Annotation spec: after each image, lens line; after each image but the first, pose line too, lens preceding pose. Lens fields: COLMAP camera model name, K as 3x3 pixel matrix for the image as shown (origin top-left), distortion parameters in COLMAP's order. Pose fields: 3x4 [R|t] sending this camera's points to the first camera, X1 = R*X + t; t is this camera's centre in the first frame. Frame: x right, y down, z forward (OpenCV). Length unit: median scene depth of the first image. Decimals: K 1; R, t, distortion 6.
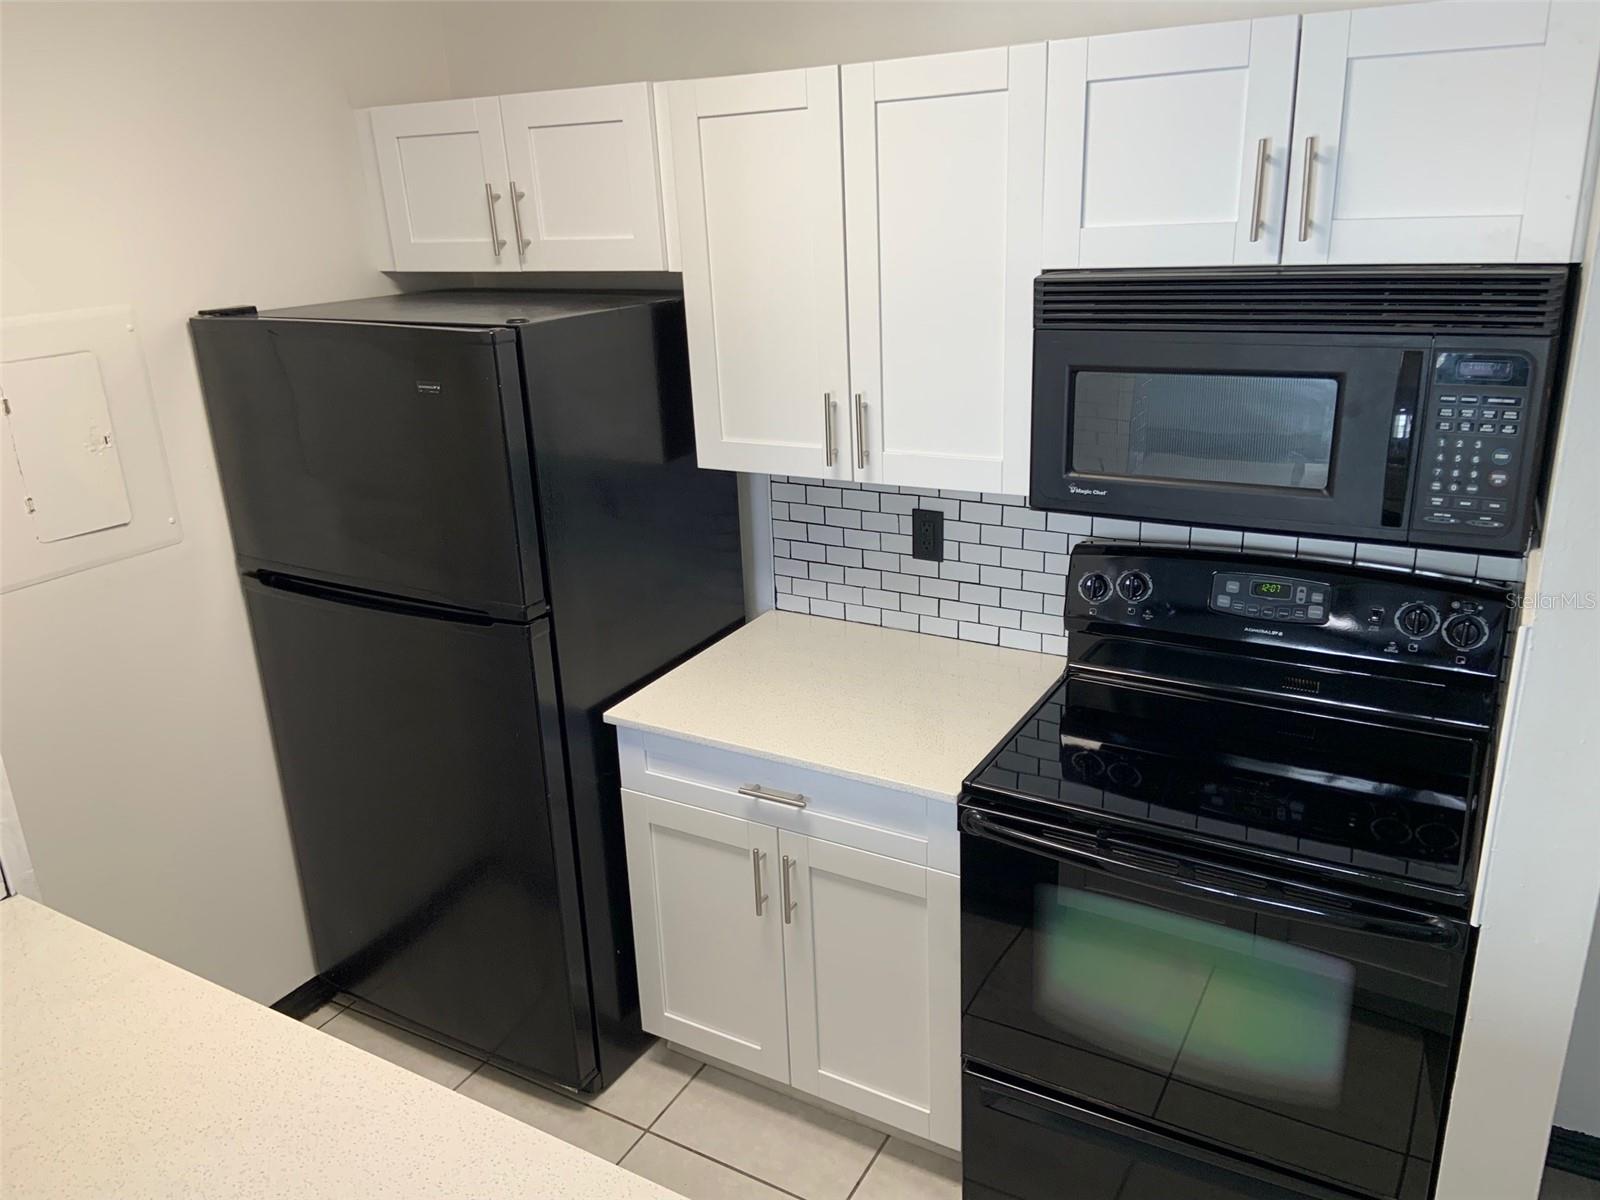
lens RADIAL K [[1203.9, 0, 794.6], [0, 1203.9, 590.5], [0, 0, 1]] dist [0.117805, -0.146479]
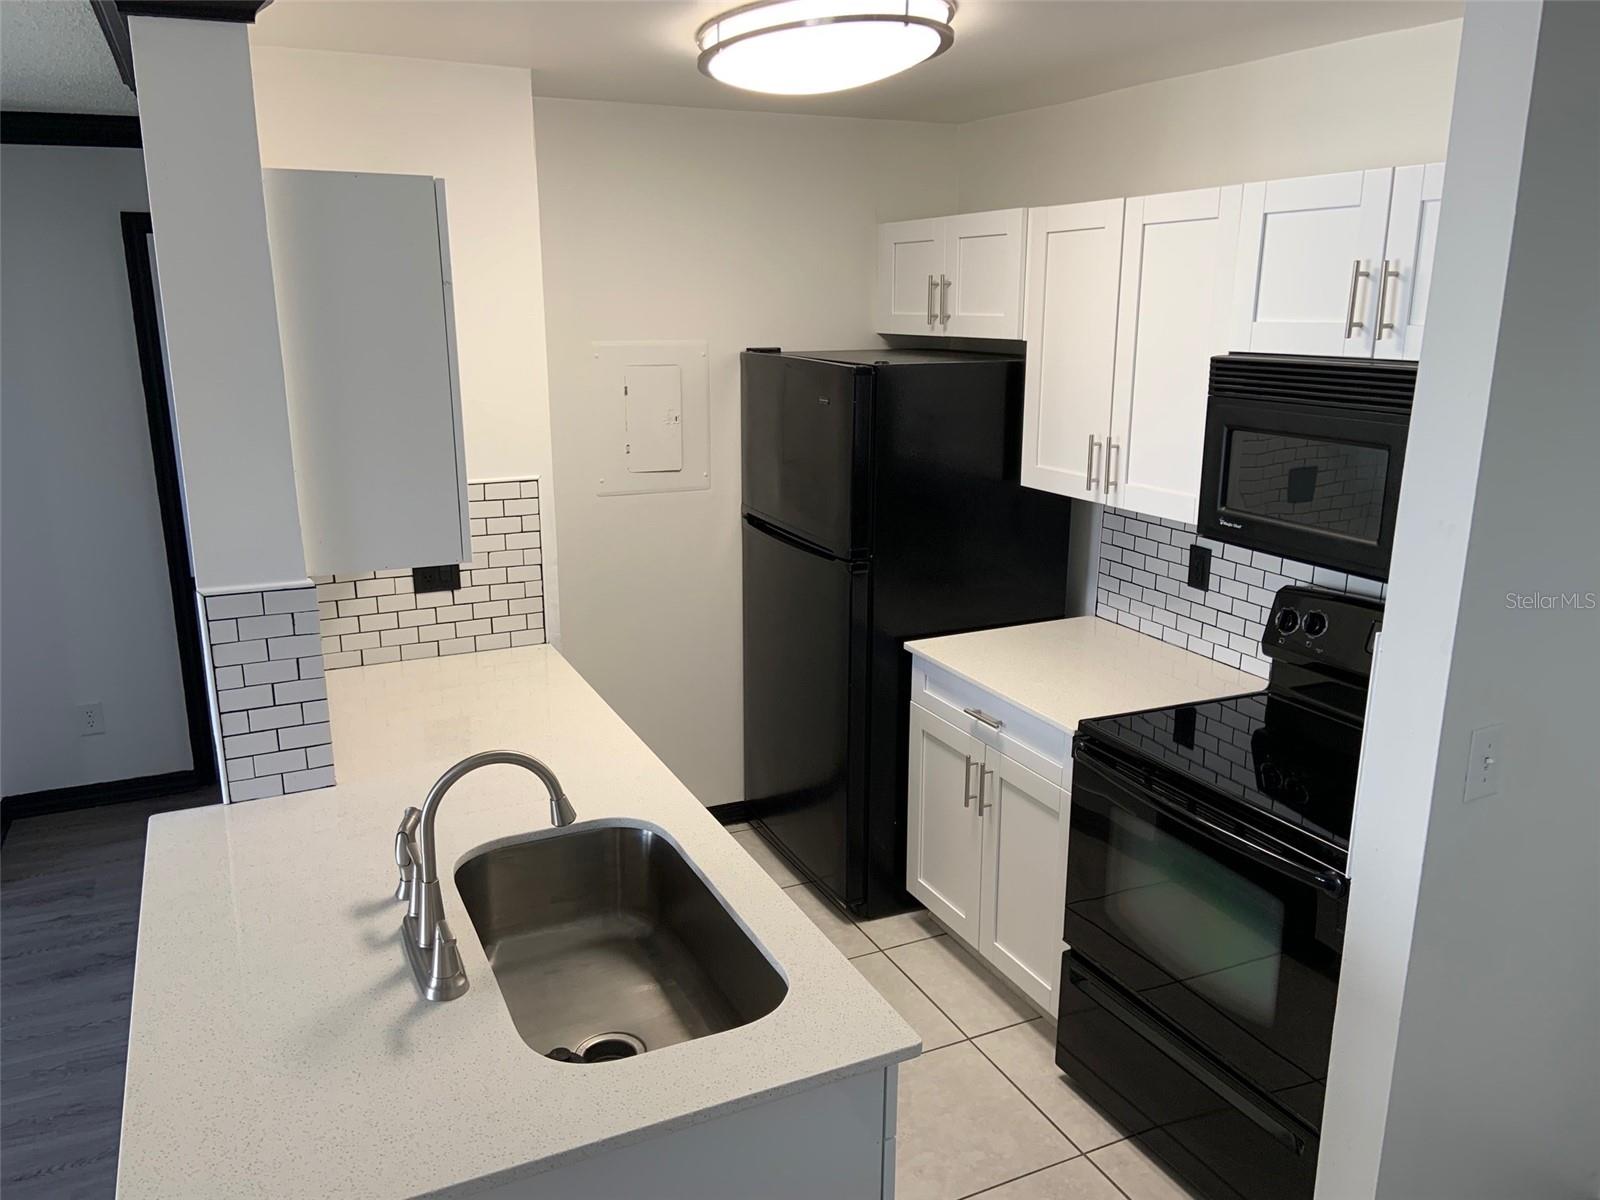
lens RADIAL K [[1203.9, 0, 794.6], [0, 1203.9, 590.5], [0, 0, 1]] dist [0.117805, -0.146479]
pose [[0.824118, 0.178552, -0.537539, 0.476552], [-0.215119, 0.976573, -0.005422, 0.076659], [0.523978, 0.120104, 0.843221, -0.259777]]
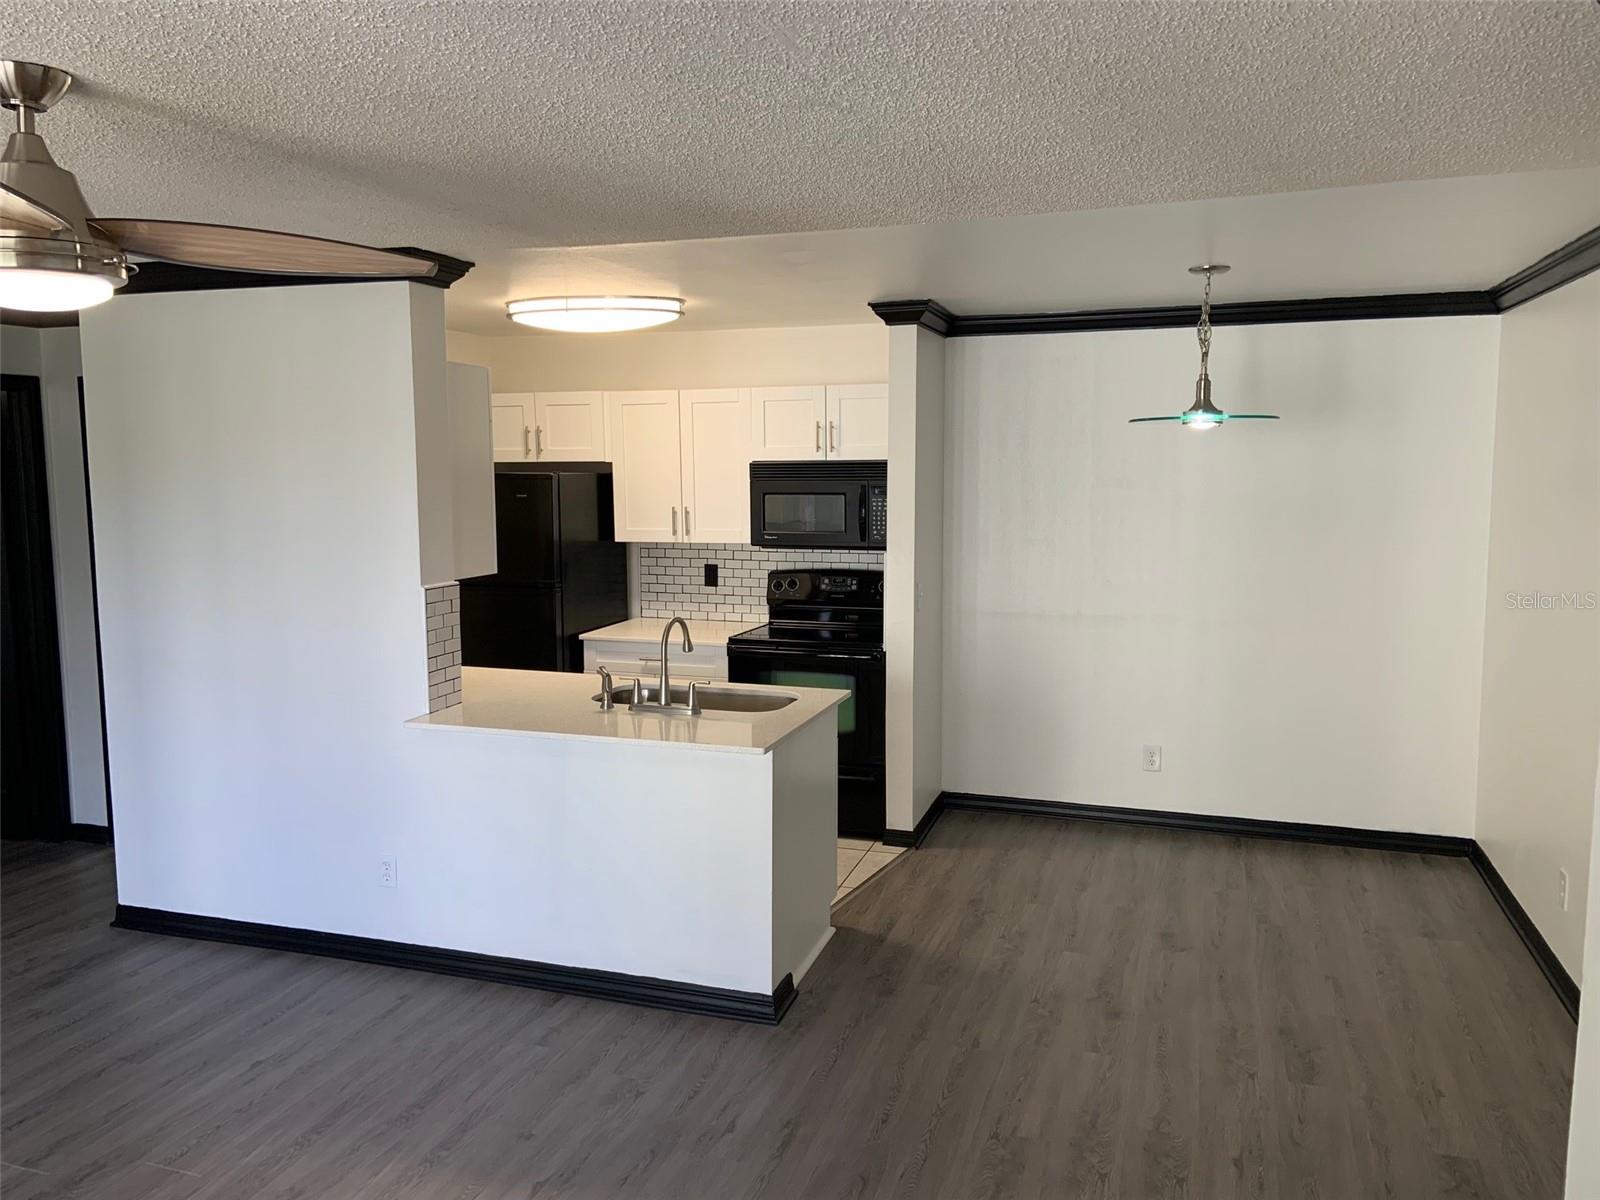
lens RADIAL K [[1203.9, 0, 794.6], [0, 1203.9, 590.5], [0, 0, 1]] dist [0.117805, -0.146479]
pose [[0.979451, 0.016638, 0.200996, -0.219707], [0.027752, 0.975994, -0.216023, 0.539092], [-0.199765, 0.217162, 0.955476, -1.381077]]
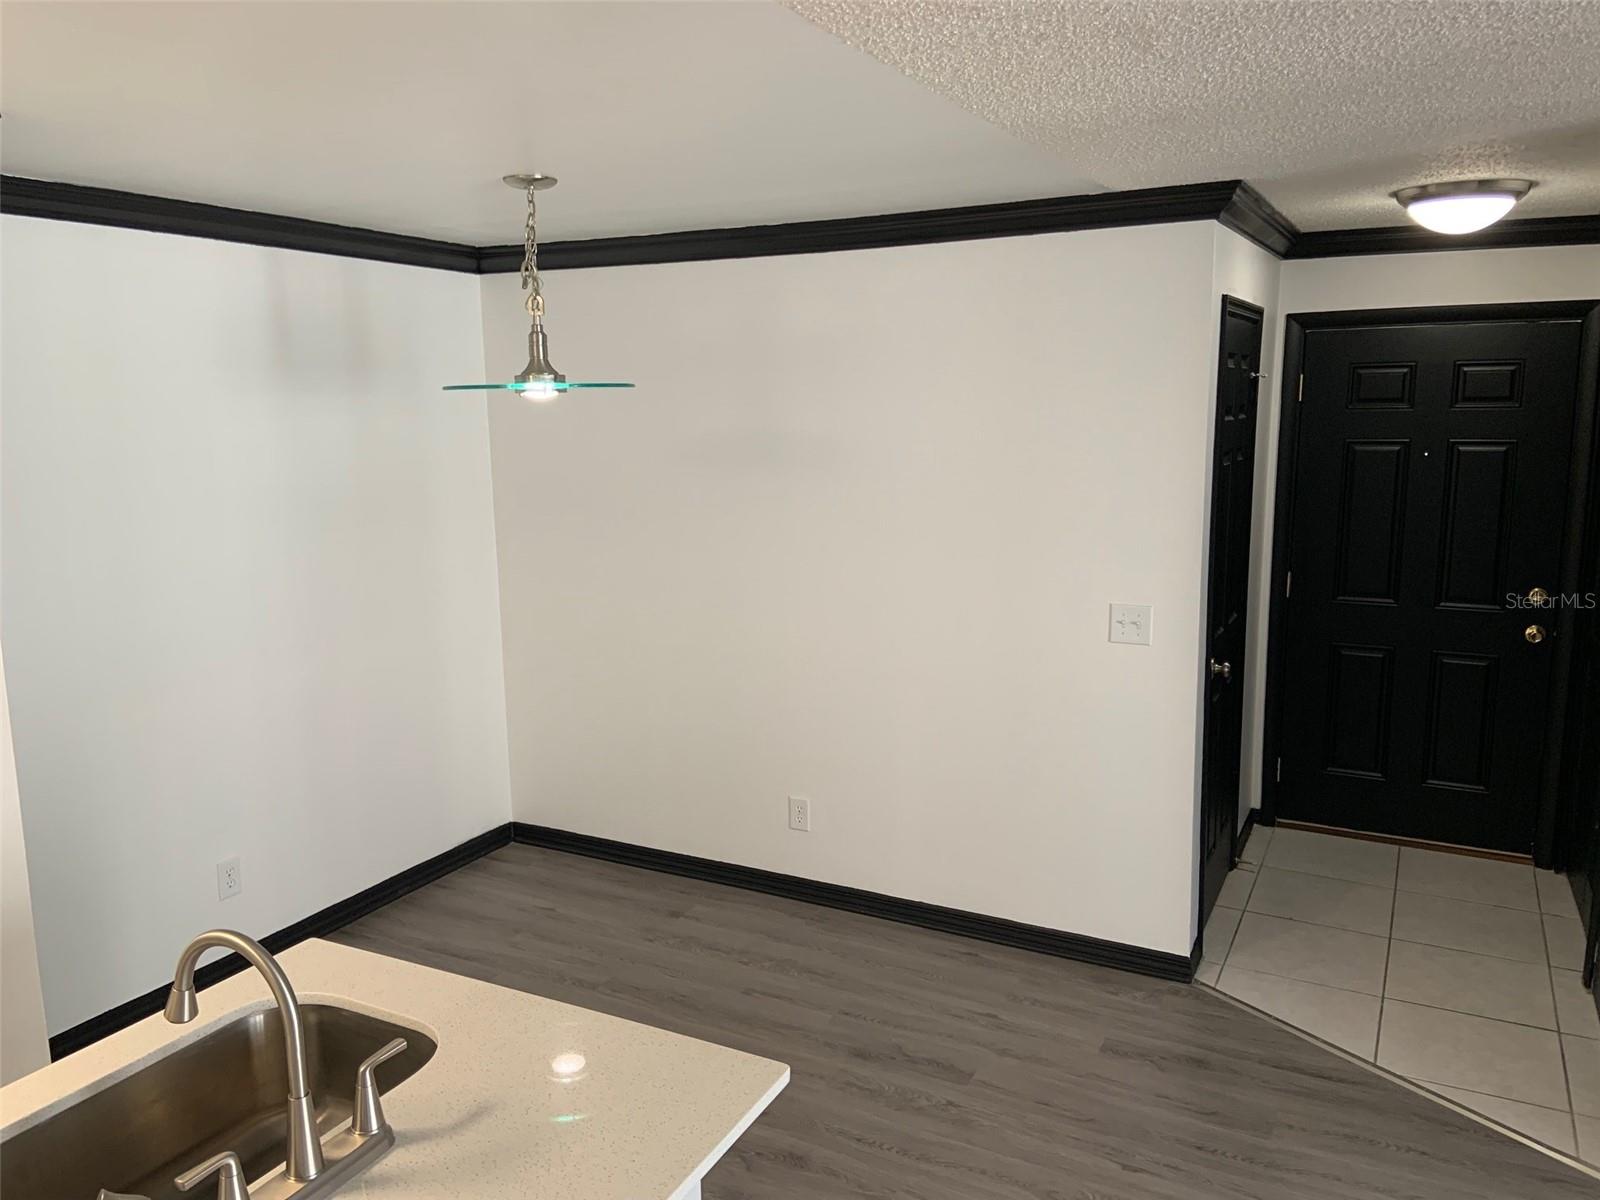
lens RADIAL K [[1189.5, 0, 759.6], [0, 1189.5, 608.1], [0, 0, 1]] dist [0.002913, -0.002079]
pose [[-0.031536, -0.137015, 0.990067, -0.587262], [0.331362, 0.933106, 0.139687, 0.061507], [-0.942976, 0.332476, 0.015975, -0.053252]]
